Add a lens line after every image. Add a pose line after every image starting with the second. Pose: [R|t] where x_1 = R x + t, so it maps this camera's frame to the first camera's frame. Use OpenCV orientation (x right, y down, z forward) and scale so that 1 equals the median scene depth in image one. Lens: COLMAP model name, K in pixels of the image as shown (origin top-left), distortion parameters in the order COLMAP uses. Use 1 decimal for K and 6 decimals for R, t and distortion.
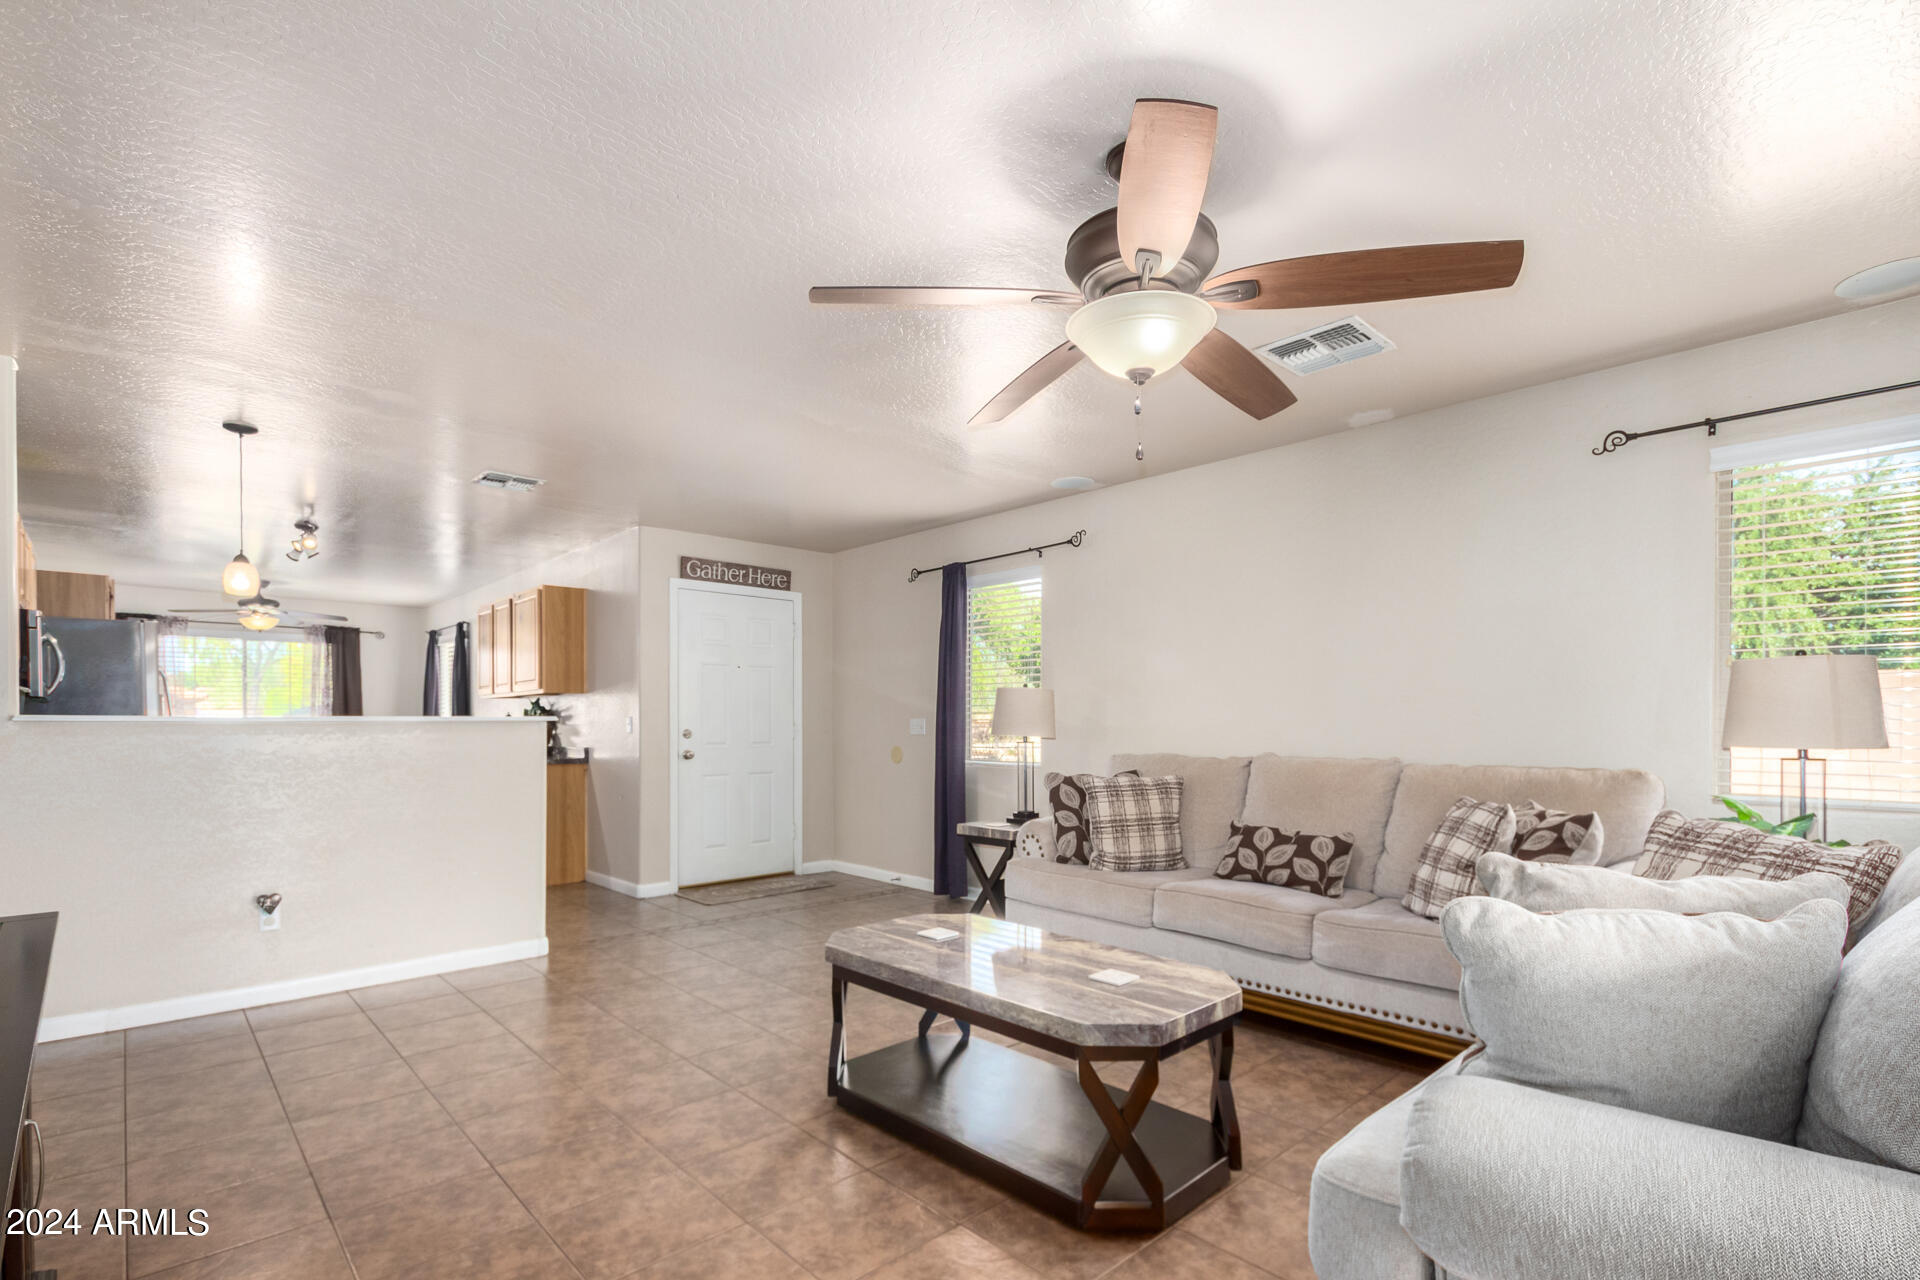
lens RADIAL K [[887.4, 0, 975.8], [0, 887.4, 702.6], [0, 0, 1]] dist [0.013522, -0.003996]
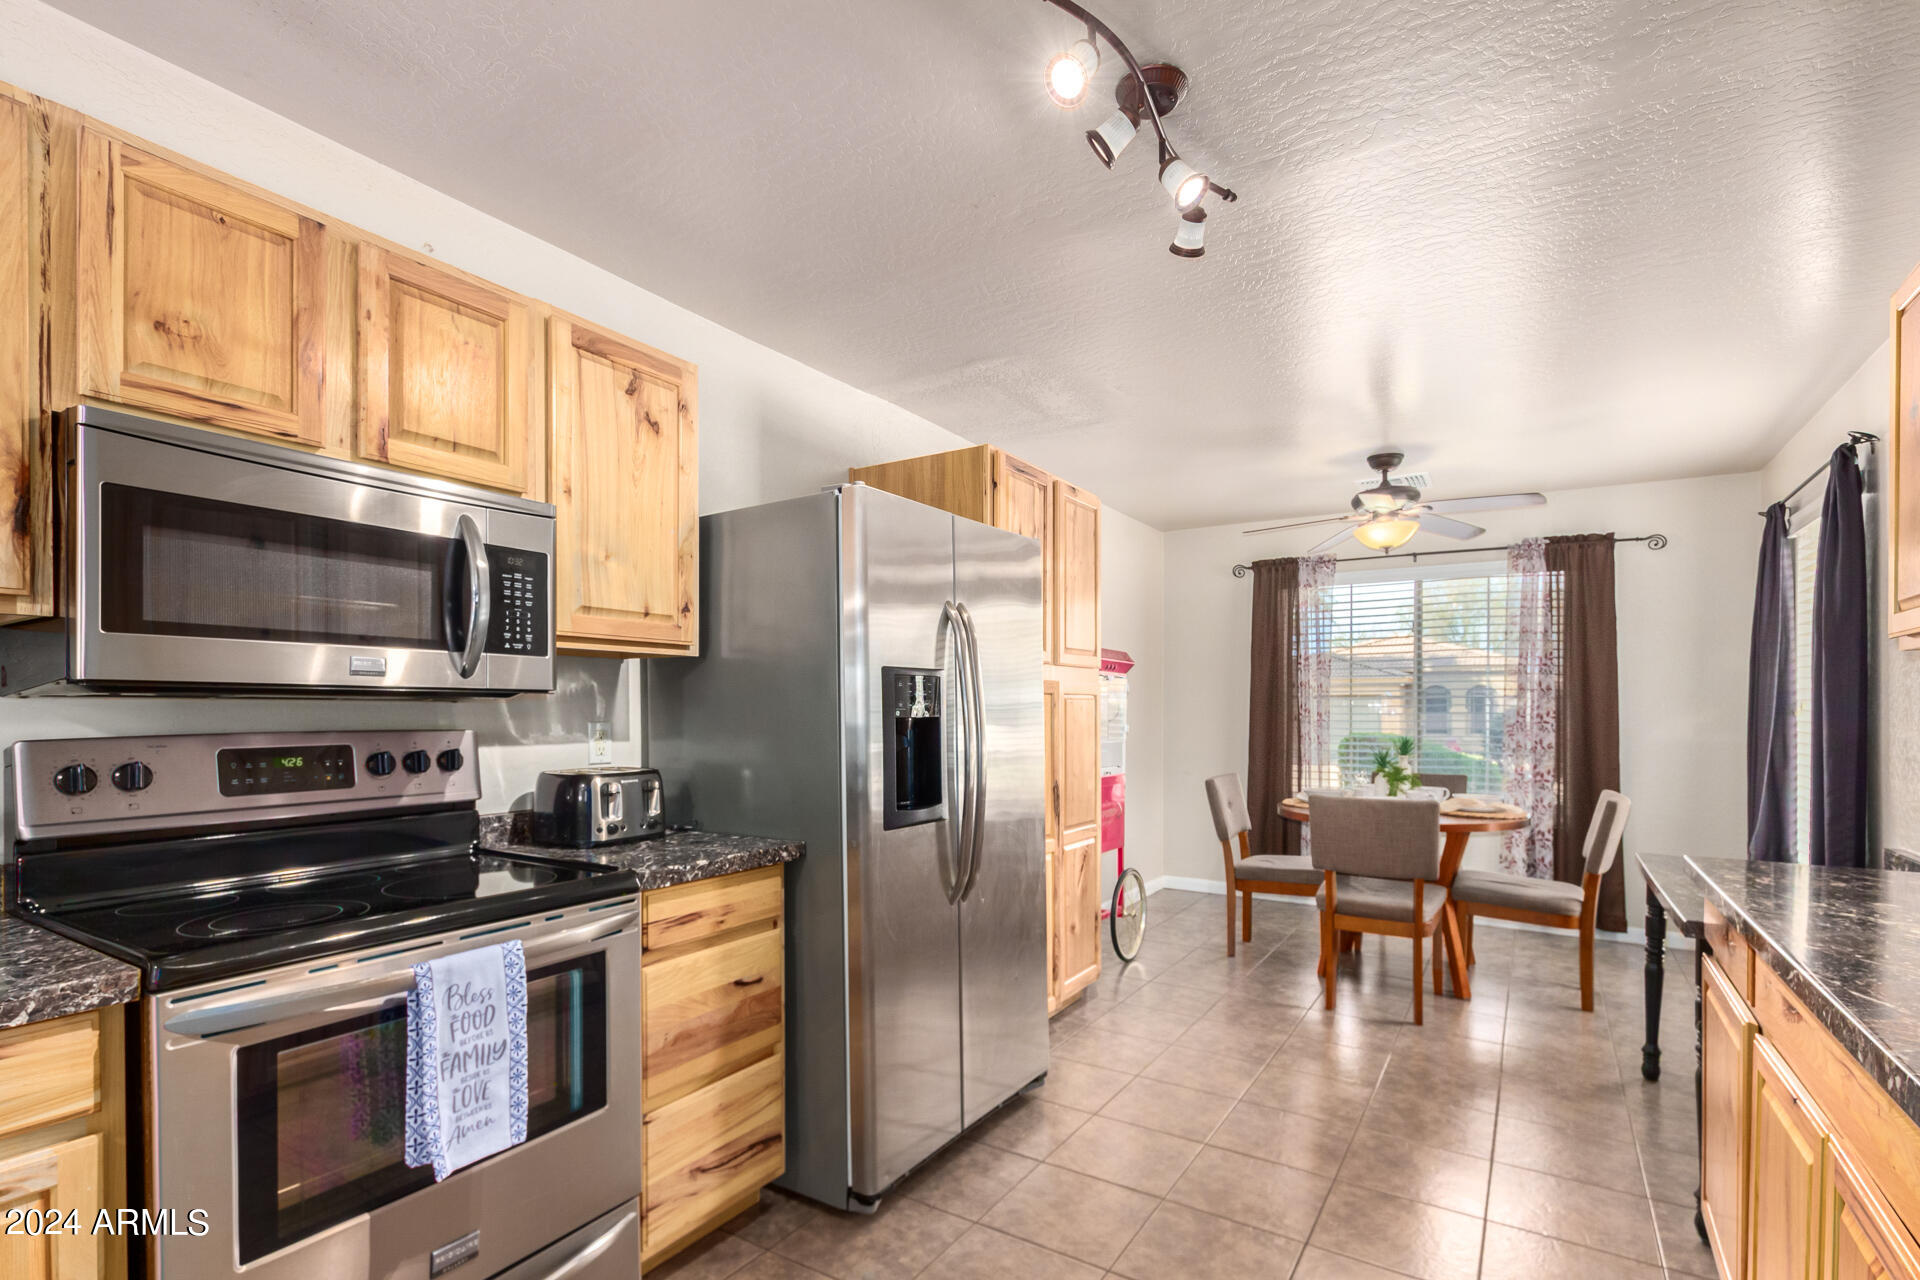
lens RADIAL K [[887.4, 0, 973.6], [0, 887.4, 711.3], [0, 0, 1]] dist [0.013522, -0.003996]
pose [[0.233687, 0.013067, -0.972224, -0.324026], [0.015801, 0.999727, 0.017235, 0.002144], [0.972183, -0.019390, 0.233417, 0.601180]]
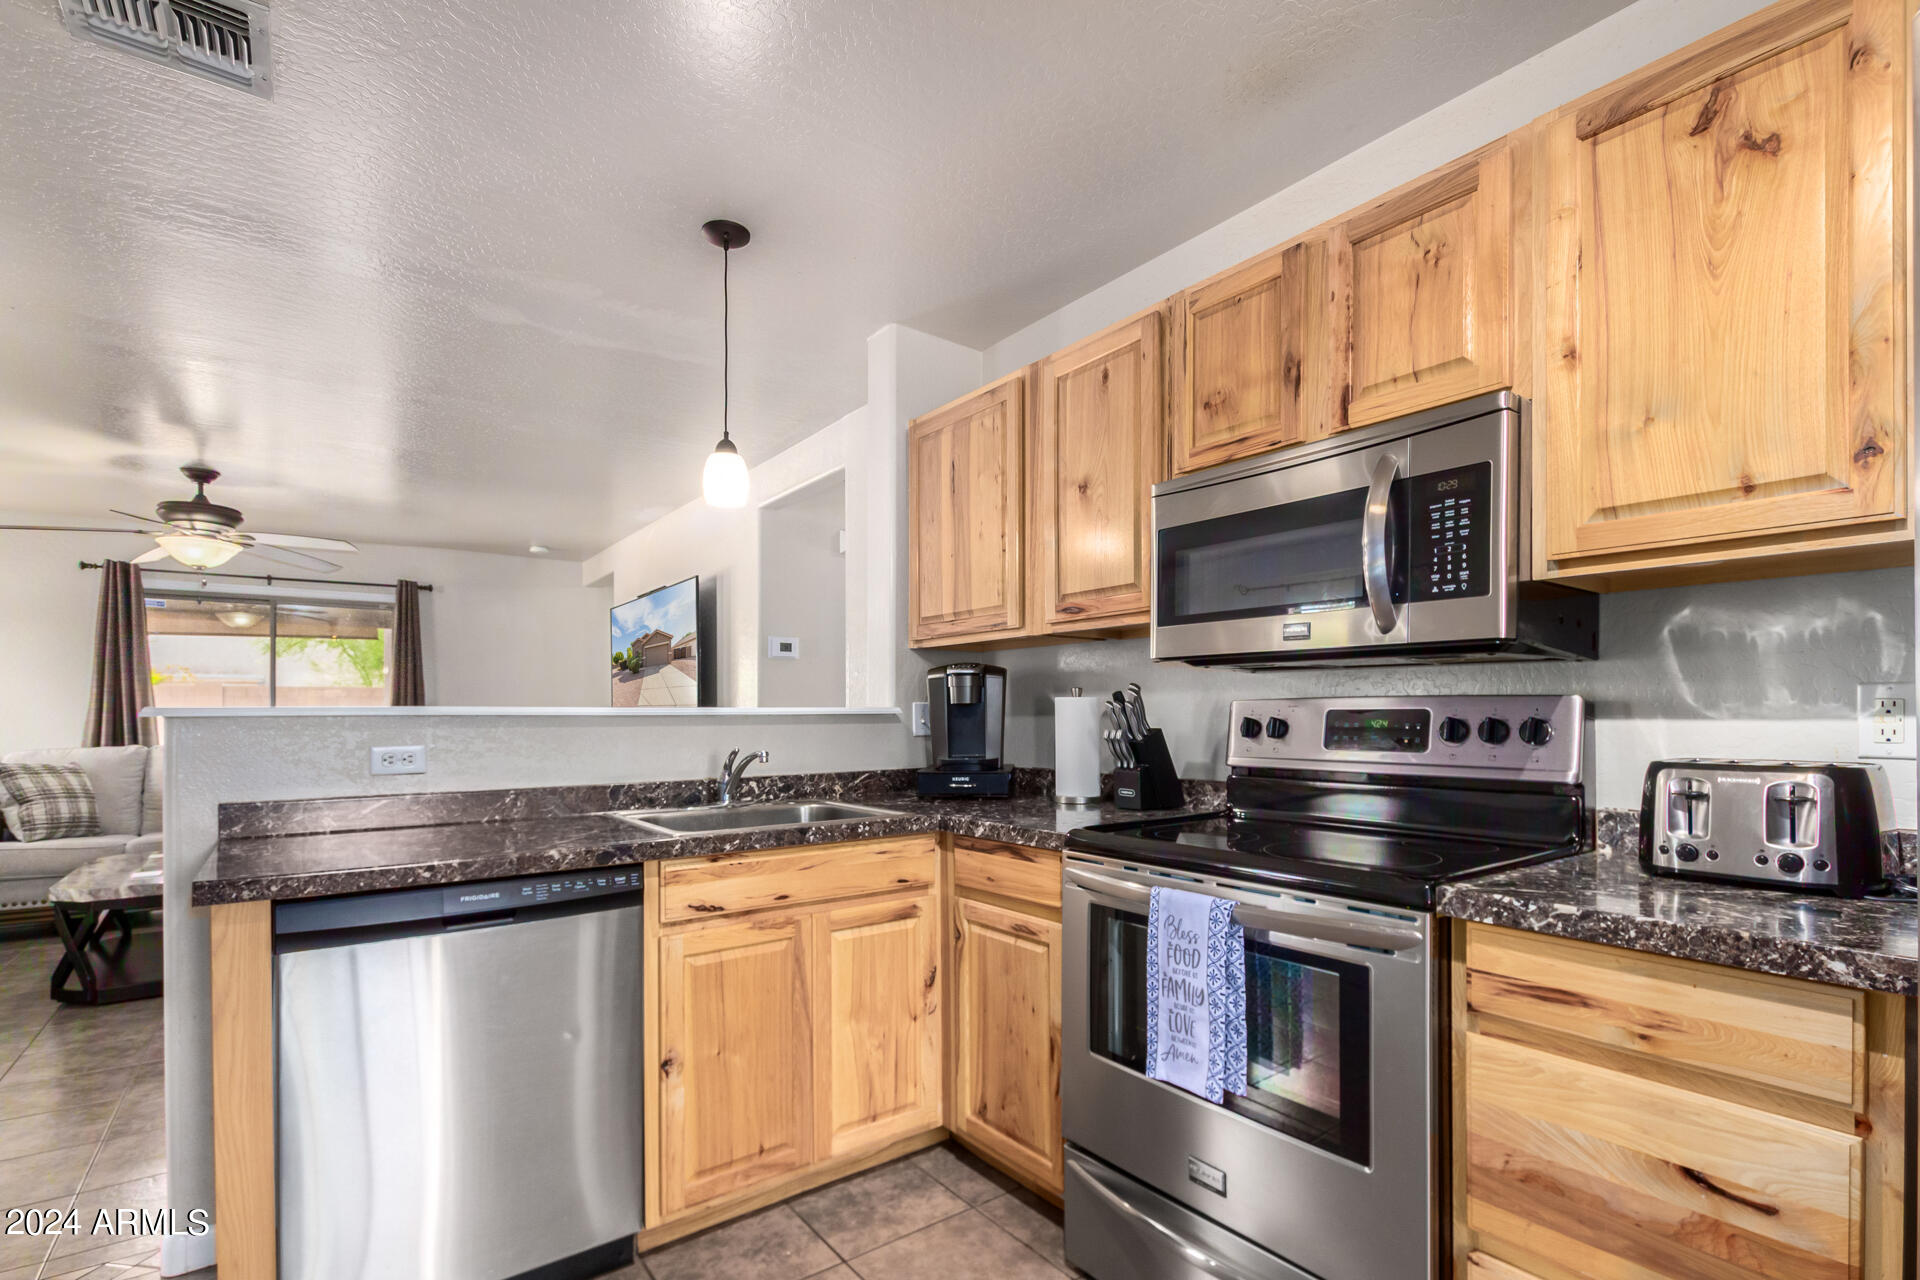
lens RADIAL K [[887.4, 0, 986.8], [0, 887.4, 714.1], [0, 0, 1]] dist [0.013522, -0.003996]
pose [[-0.993241, 0.011293, 0.115520, -0.505214], [0.009213, 0.999786, -0.018517, 0.017077], [-0.115704, -0.017328, -0.993133, 0.742956]]
